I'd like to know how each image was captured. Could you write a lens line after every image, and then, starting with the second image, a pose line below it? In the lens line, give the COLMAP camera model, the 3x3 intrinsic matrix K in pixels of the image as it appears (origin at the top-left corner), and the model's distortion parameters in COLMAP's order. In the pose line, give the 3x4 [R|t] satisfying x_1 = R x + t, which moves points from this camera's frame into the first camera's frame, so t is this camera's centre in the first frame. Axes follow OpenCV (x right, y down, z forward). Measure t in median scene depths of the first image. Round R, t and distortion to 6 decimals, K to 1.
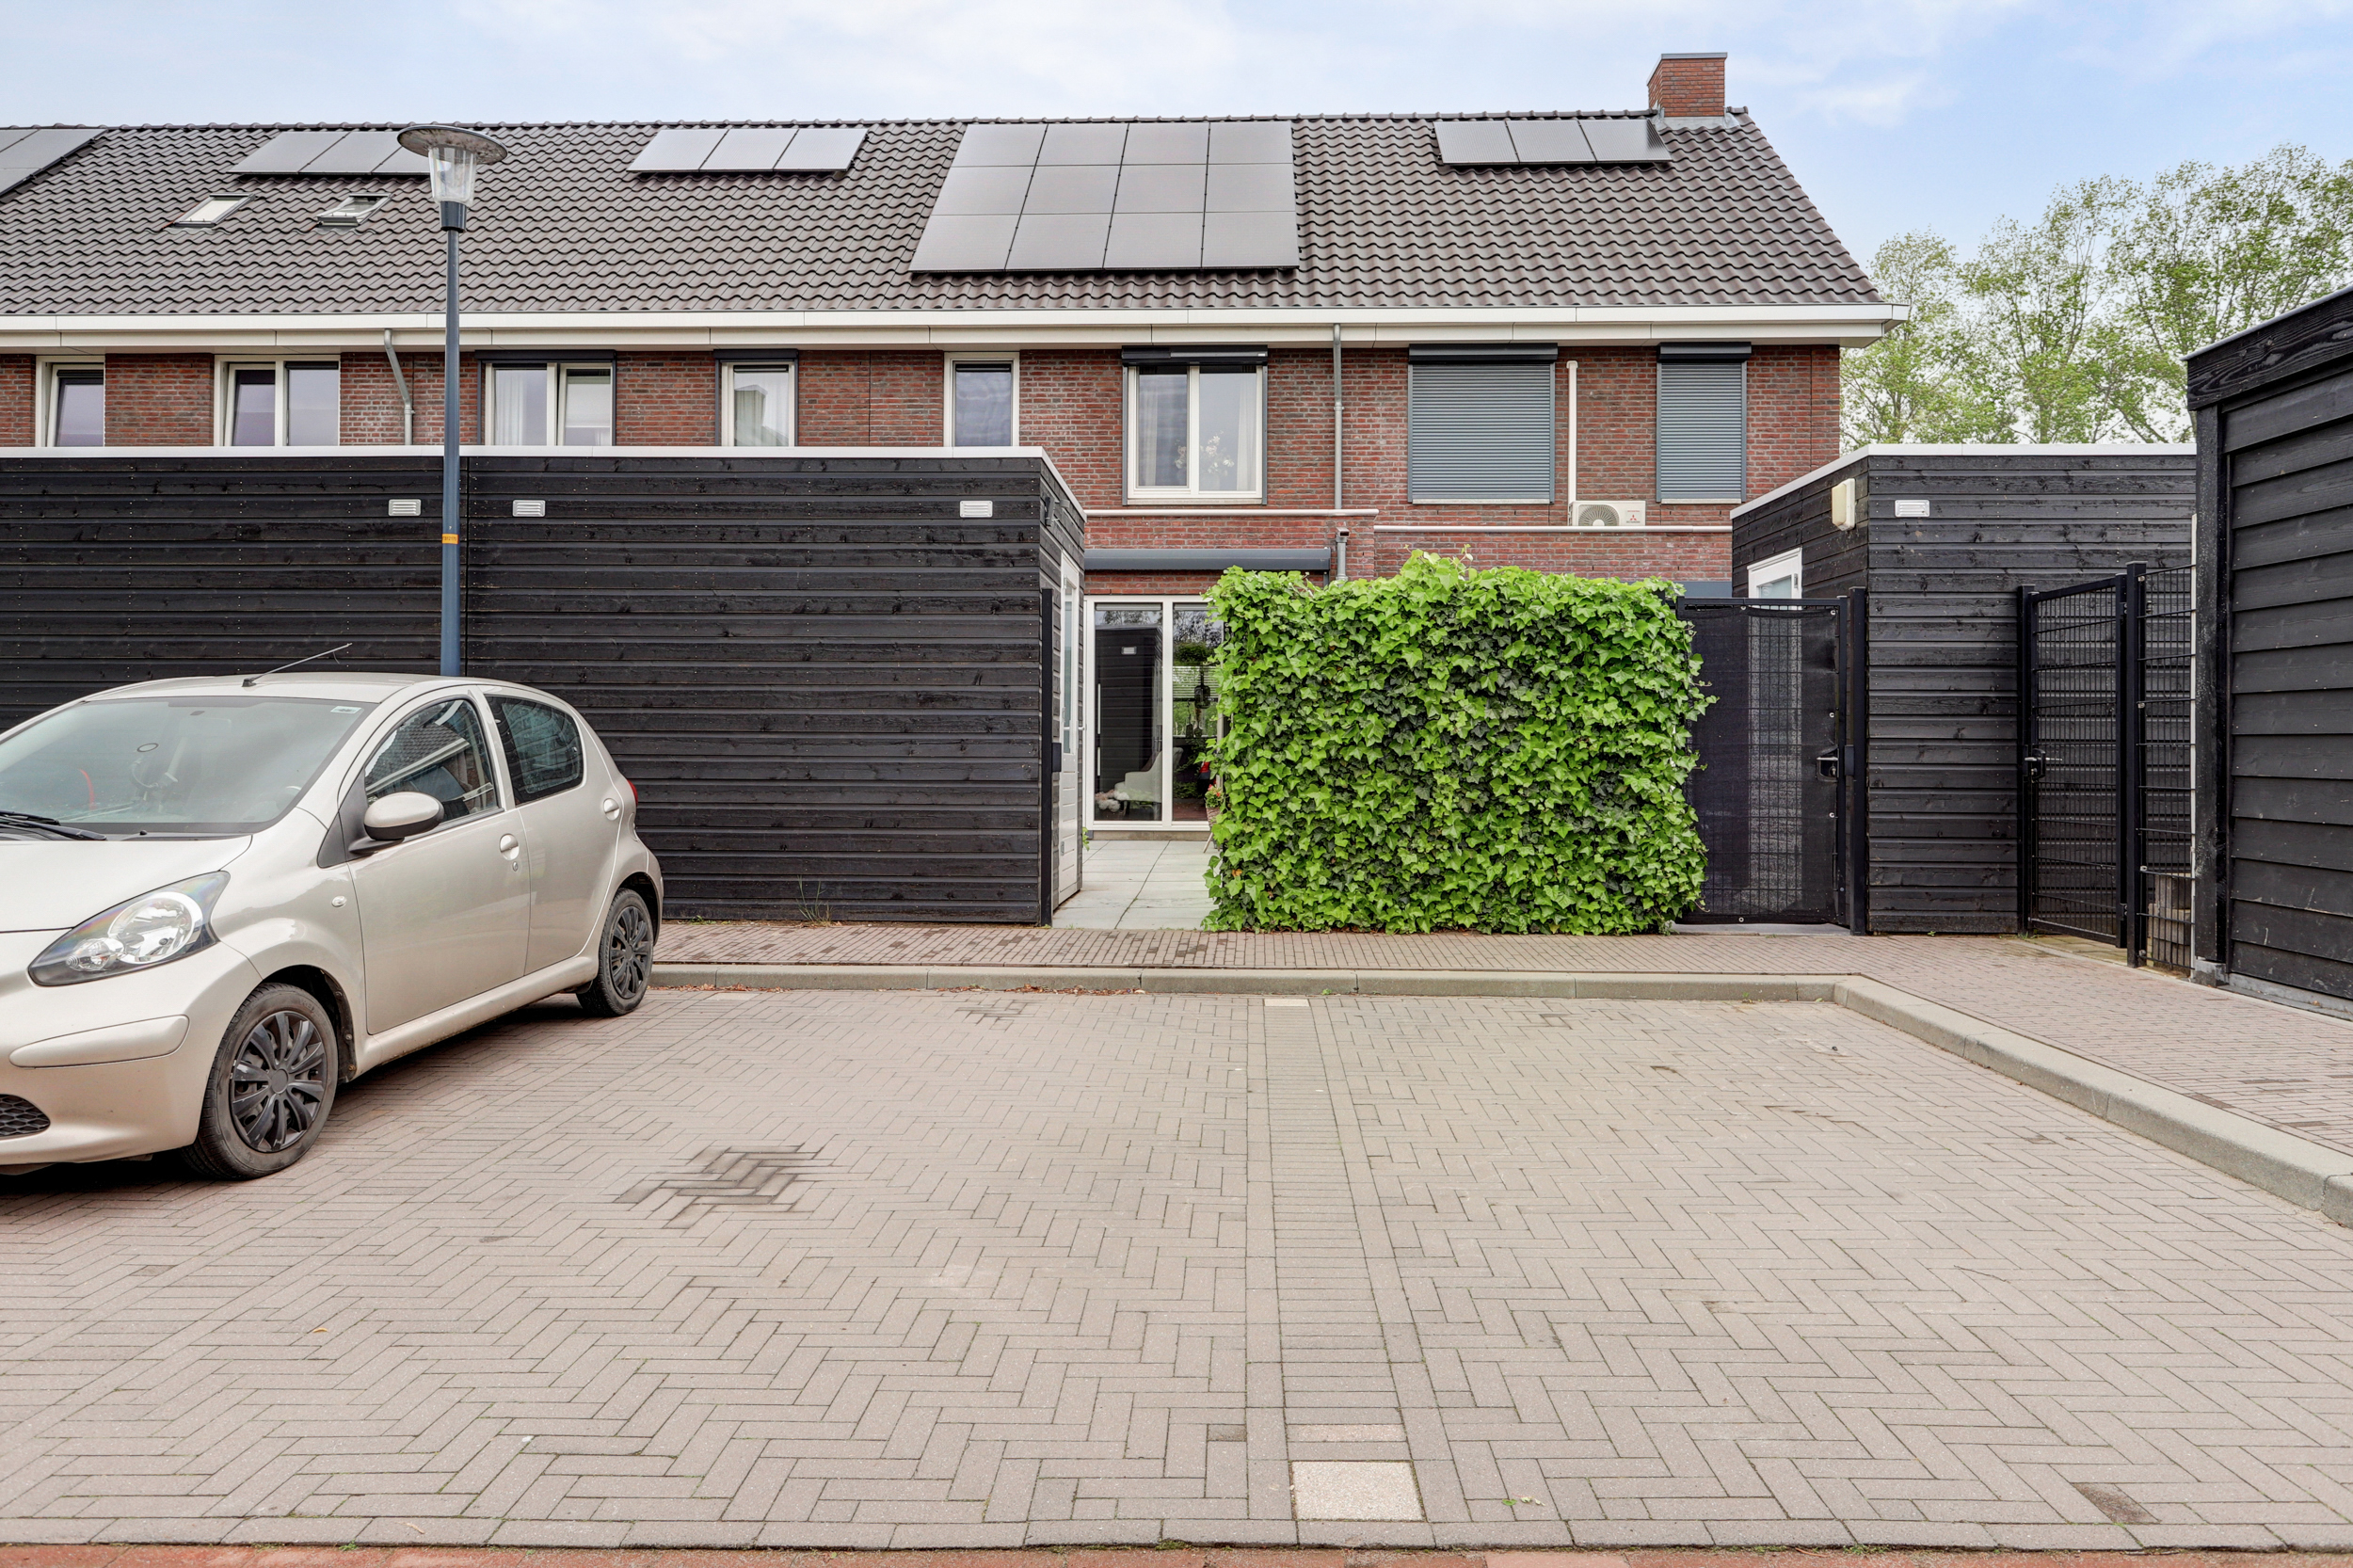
lens RADIAL K [[1572.1, 0, 1176.5], [0, 1572.1, 784.0], [0, 0, 1]] dist [0.001080, 0.000059]
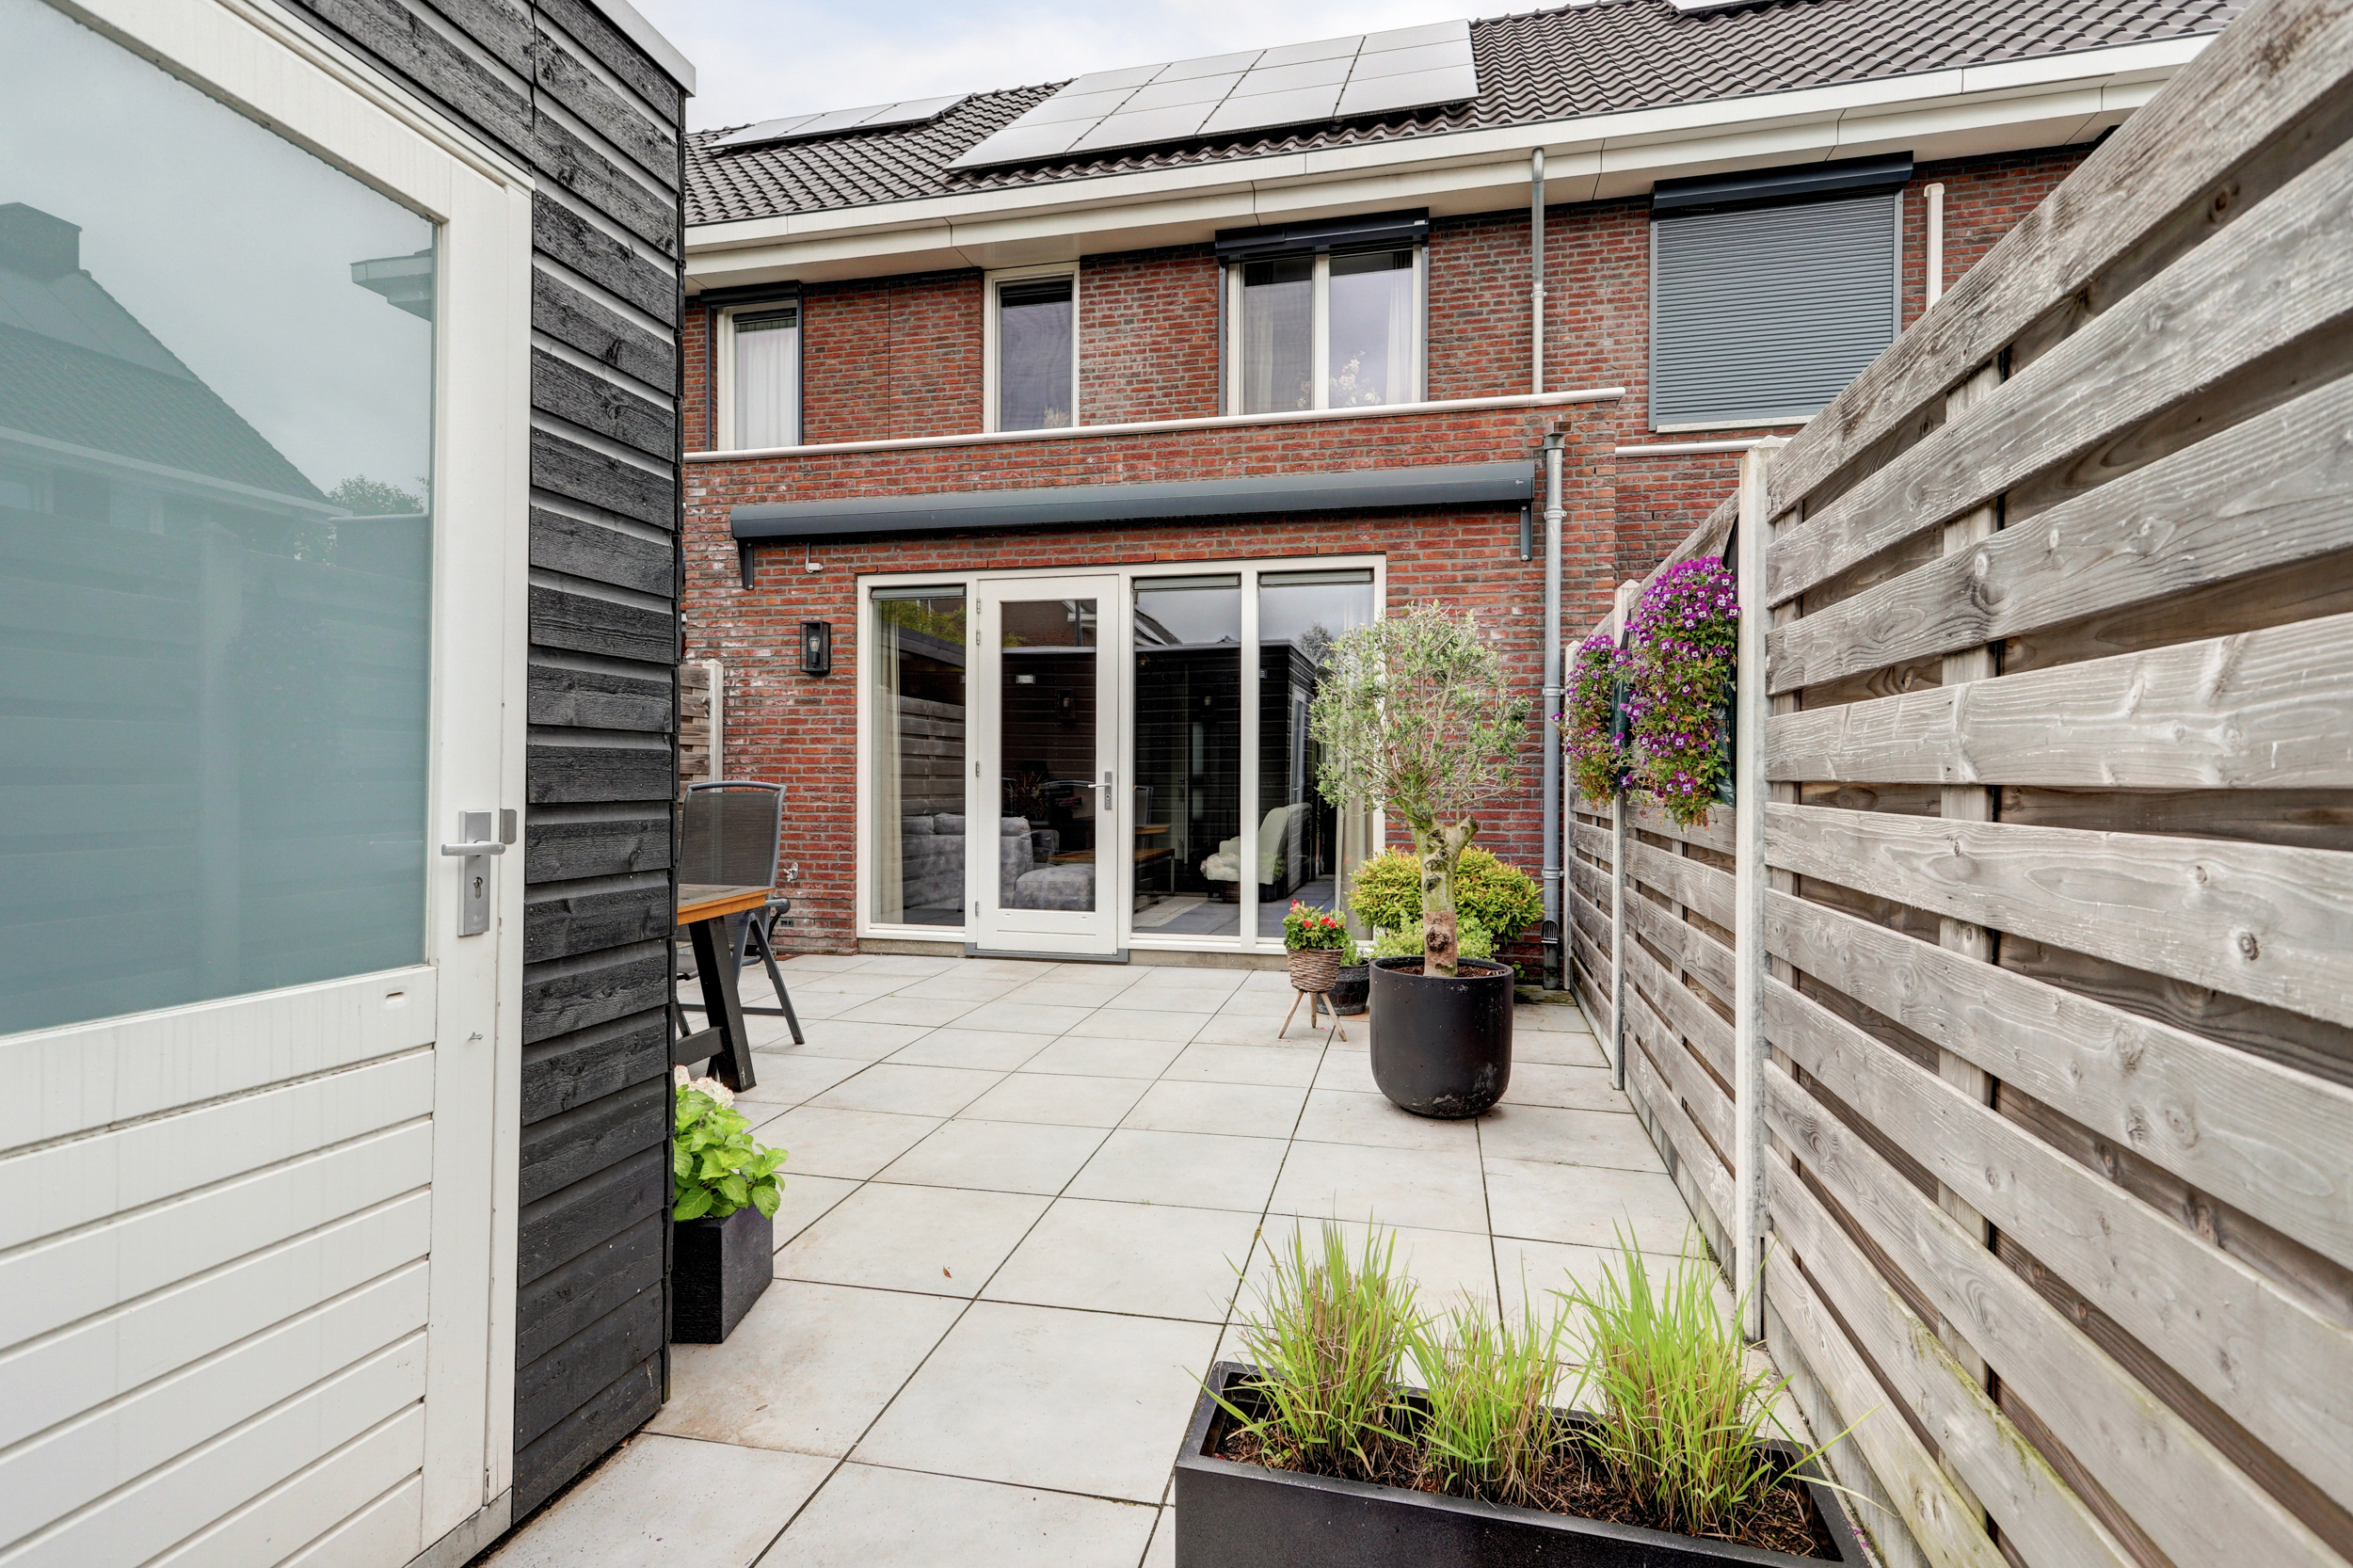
lens RADIAL K [[1135.1, 0, 1165.8], [0, 1135.1, 800.1], [0, 0, 1]] dist [0.002779, 0.013089]
pose [[0.982448, 0.002506, -0.186521, 0.038354], [-0.002802, 0.999995, -0.001324, -0.024314], [0.186517, 0.001823, 0.982450, 0.495802]]
